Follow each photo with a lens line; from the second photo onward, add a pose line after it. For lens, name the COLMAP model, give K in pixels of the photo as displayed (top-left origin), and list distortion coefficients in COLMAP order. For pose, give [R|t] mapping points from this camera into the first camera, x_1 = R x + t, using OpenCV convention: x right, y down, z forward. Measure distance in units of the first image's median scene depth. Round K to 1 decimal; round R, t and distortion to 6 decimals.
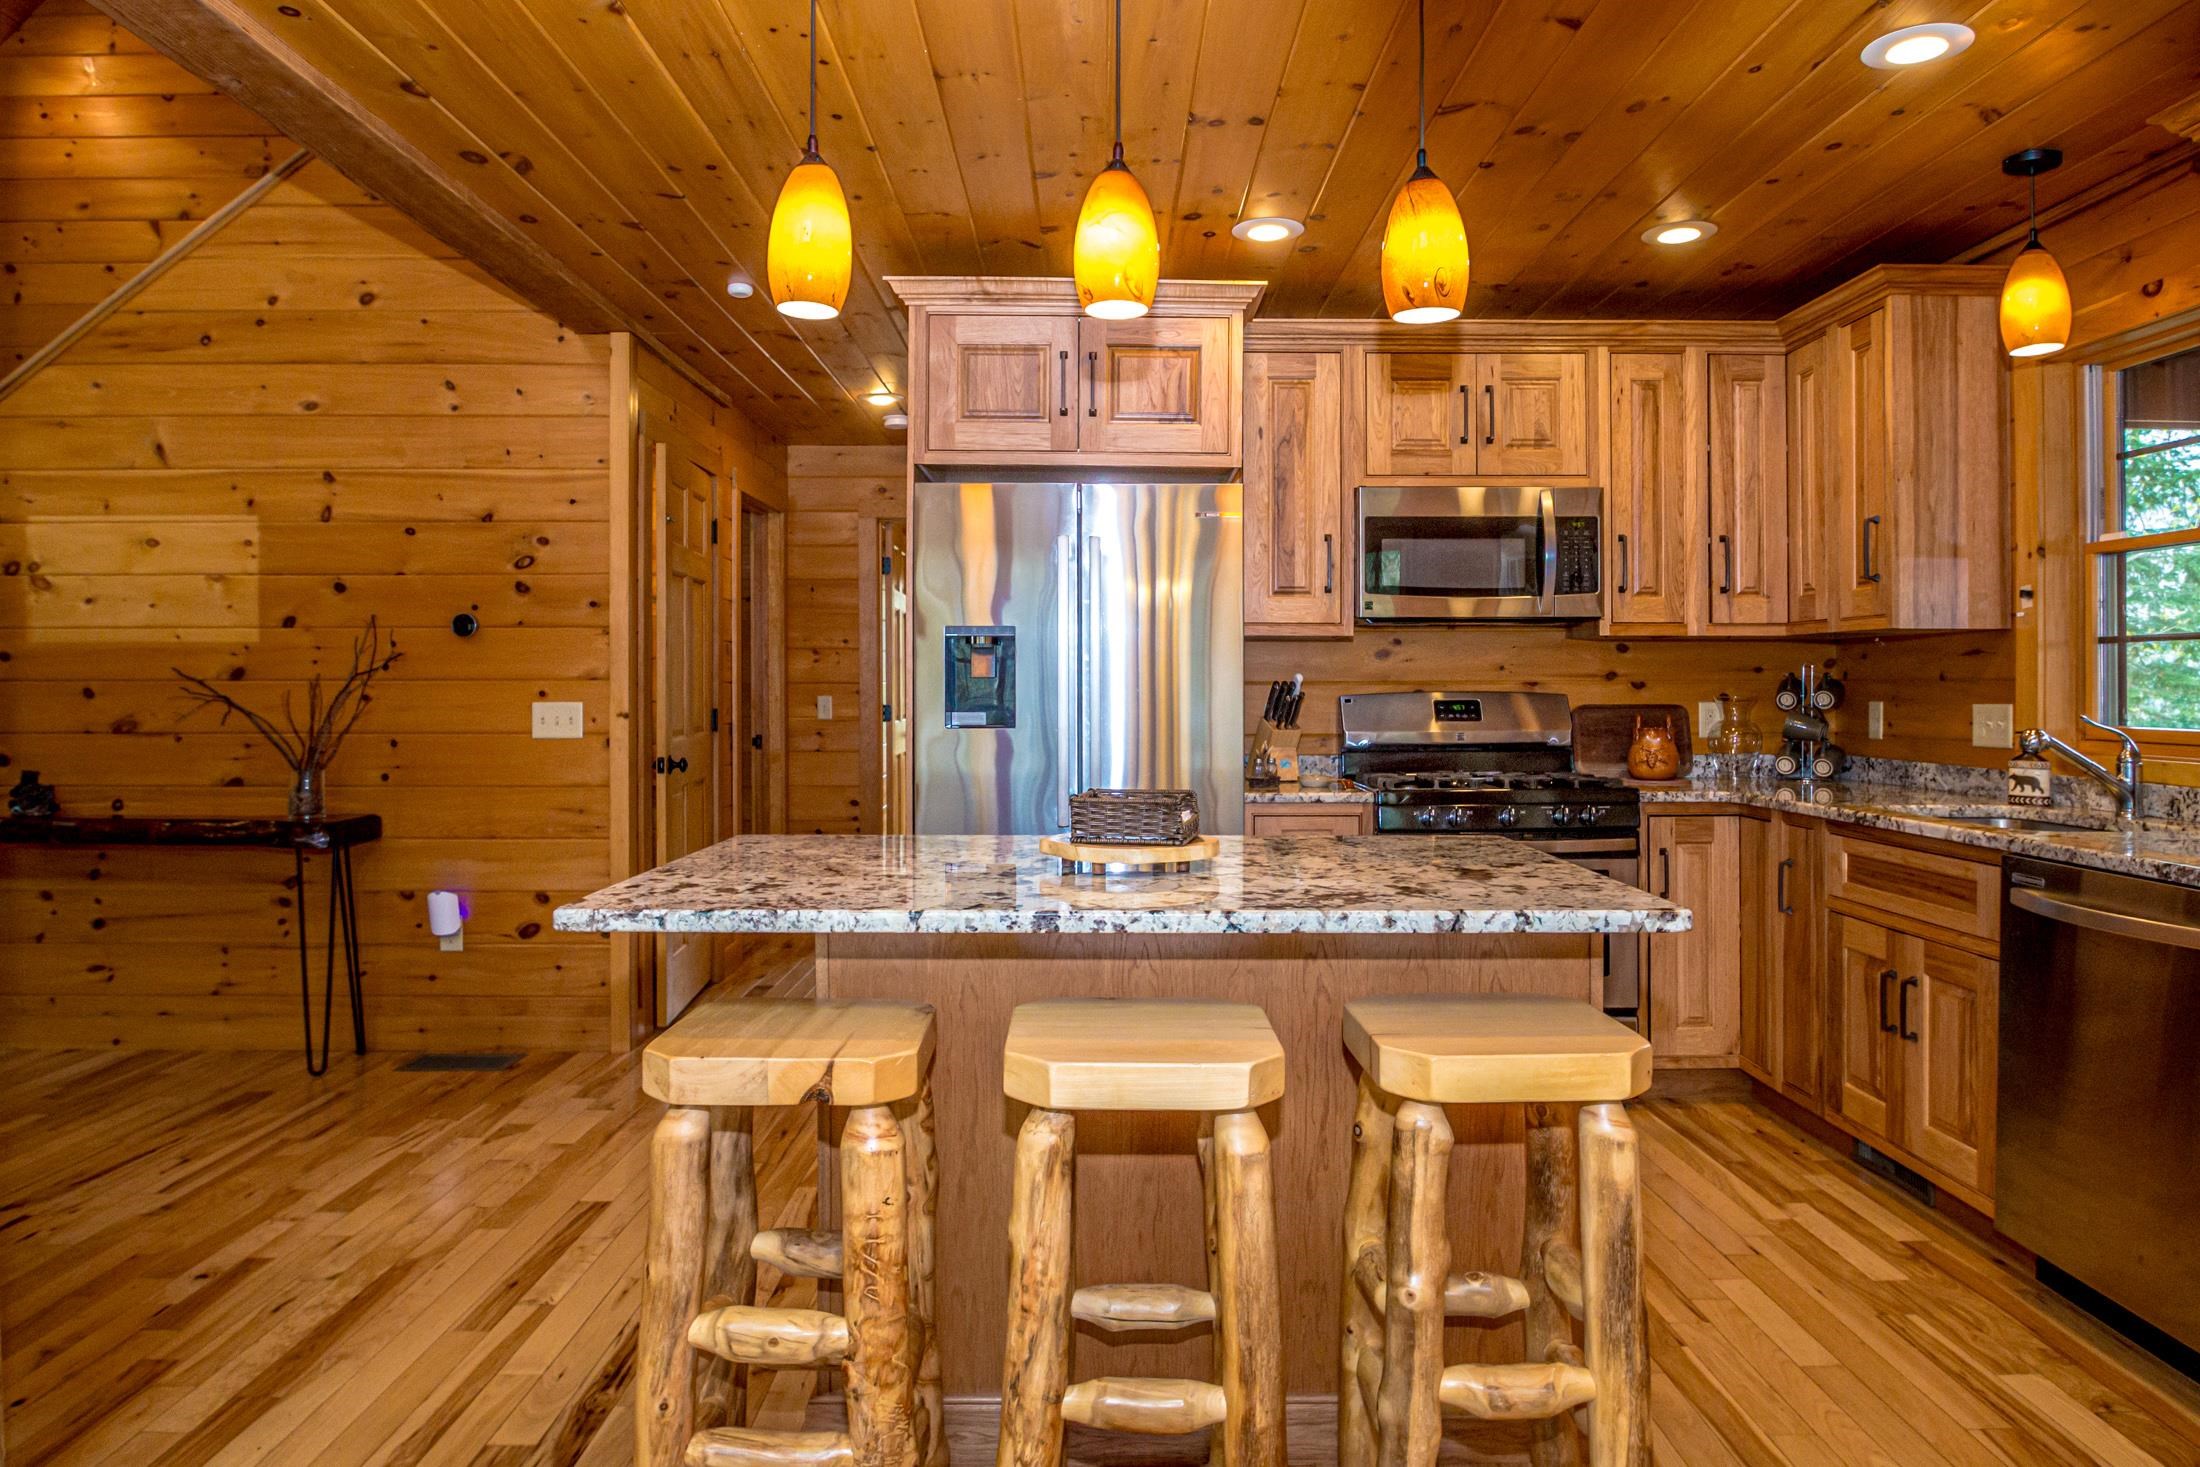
lens RADIAL K [[1413.1, 0, 1104.2], [0, 1413.1, 714.4], [0, 0, 1]] dist [-0.003110, 0.001835]
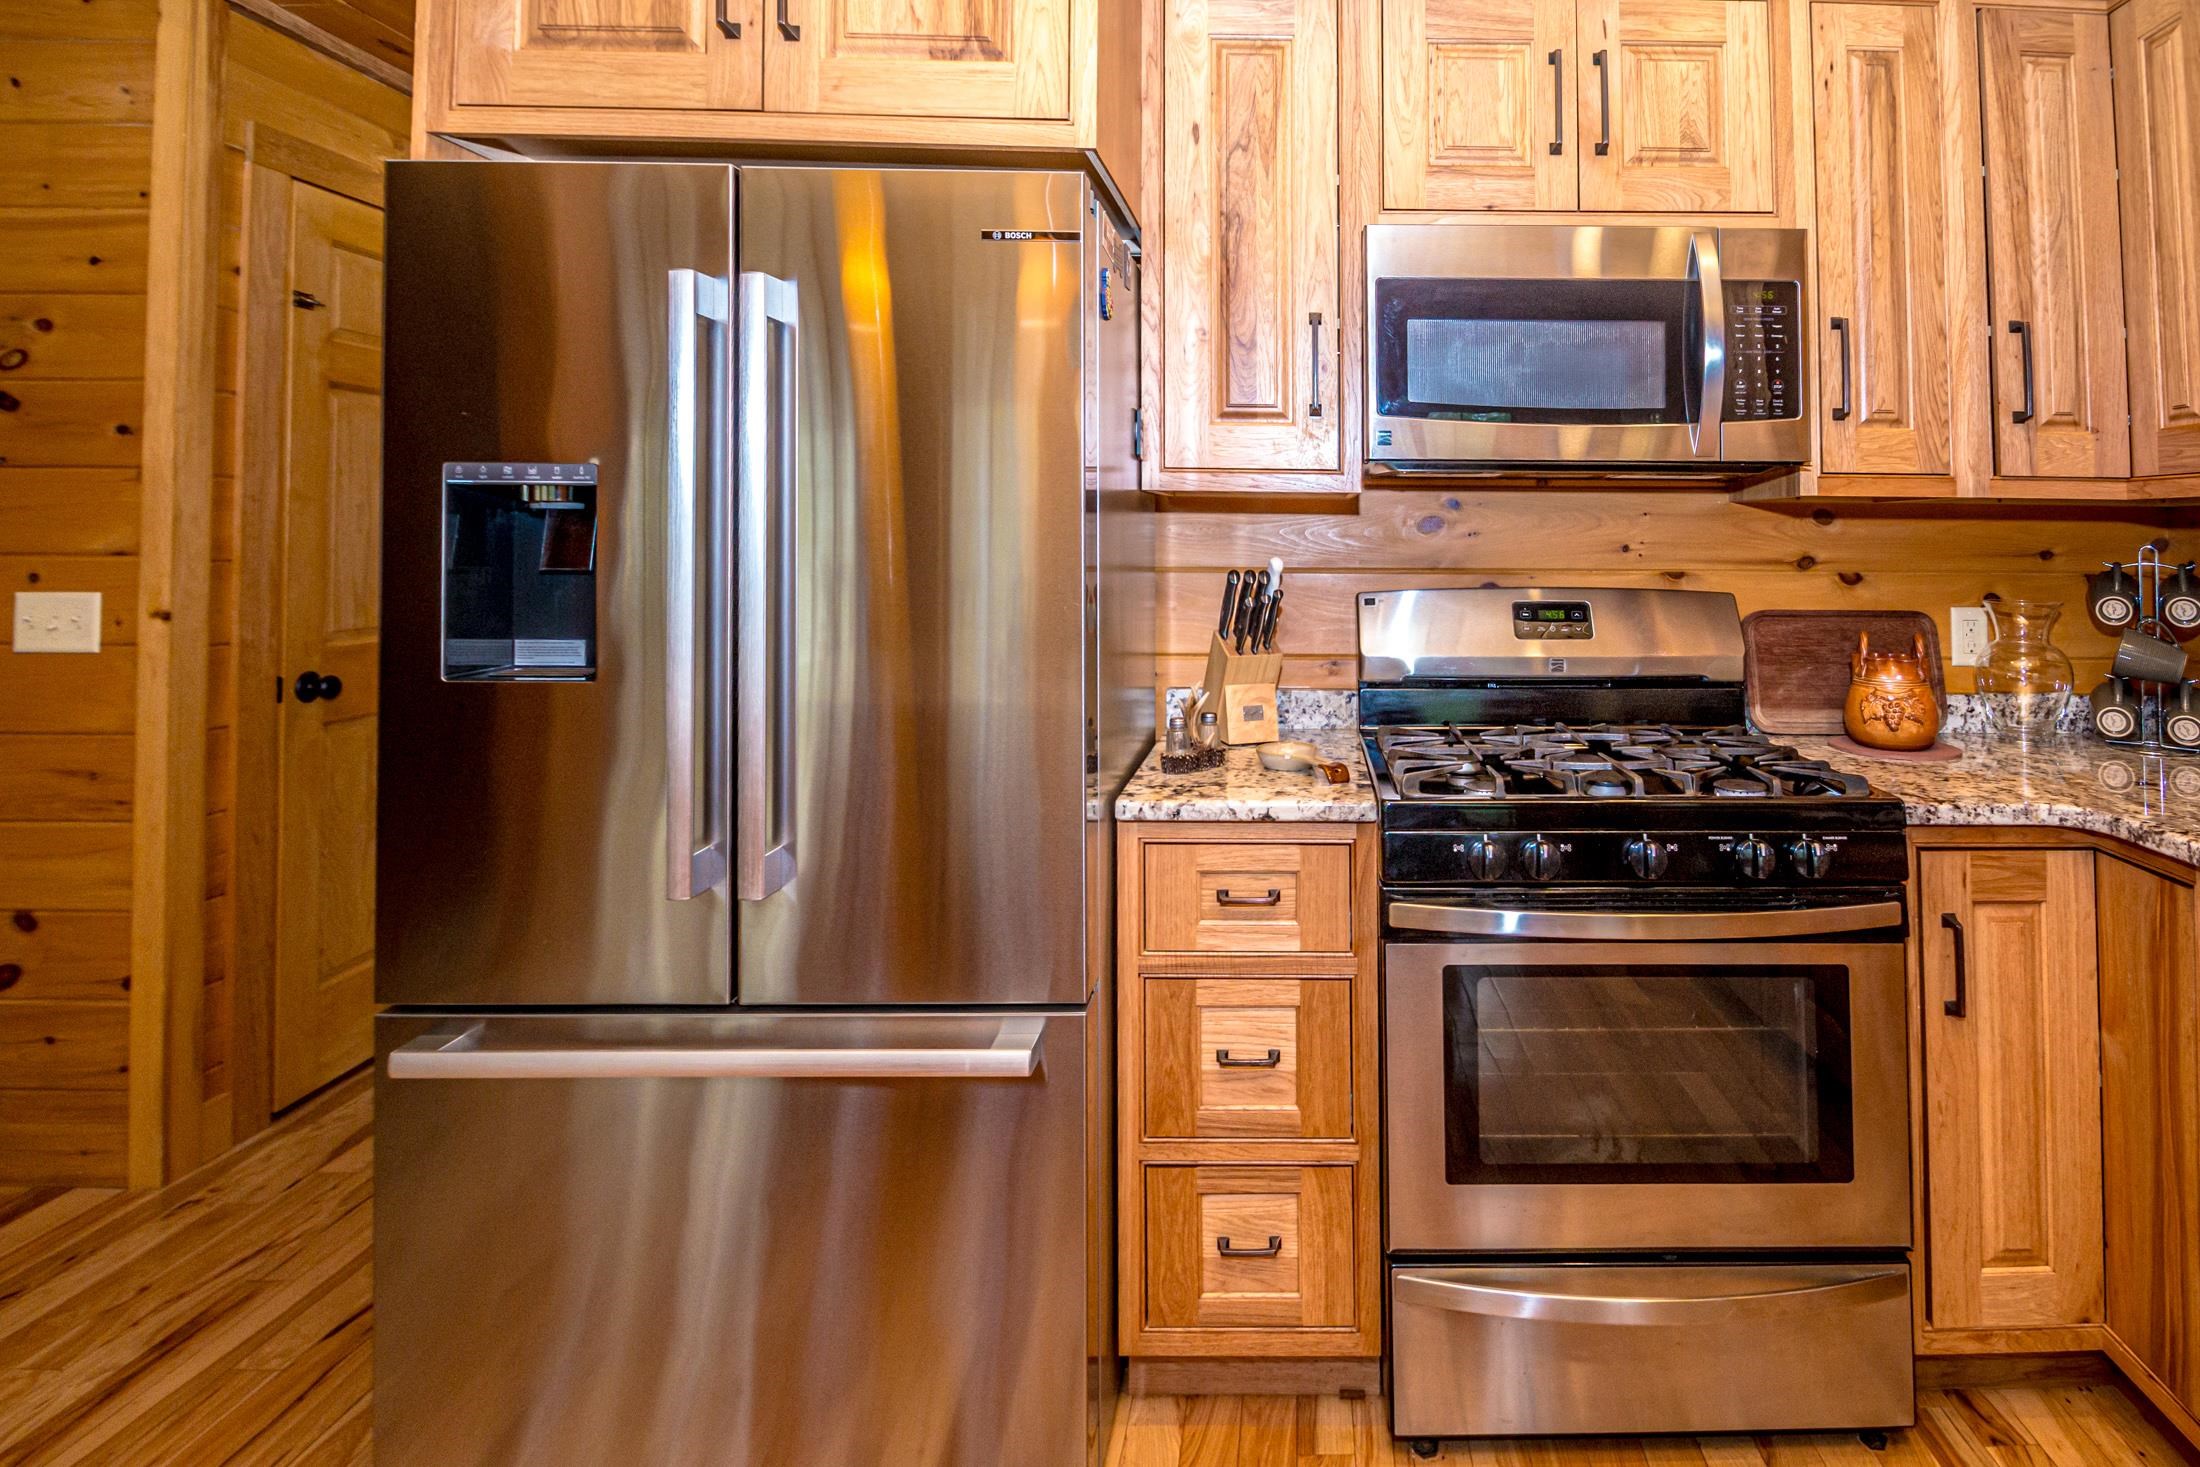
lens RADIAL K [[1220.9, 0, 1291.1], [0, 1220.9, 475.8], [0, 0, 1]] dist [-0.000199, -0.001082]
pose [[0.999939, 0.008700, 0.006753, 0.145590], [-0.008209, 0.997538, -0.069647, -0.028557], [-0.007343, 0.069588, 0.997549, 0.518241]]
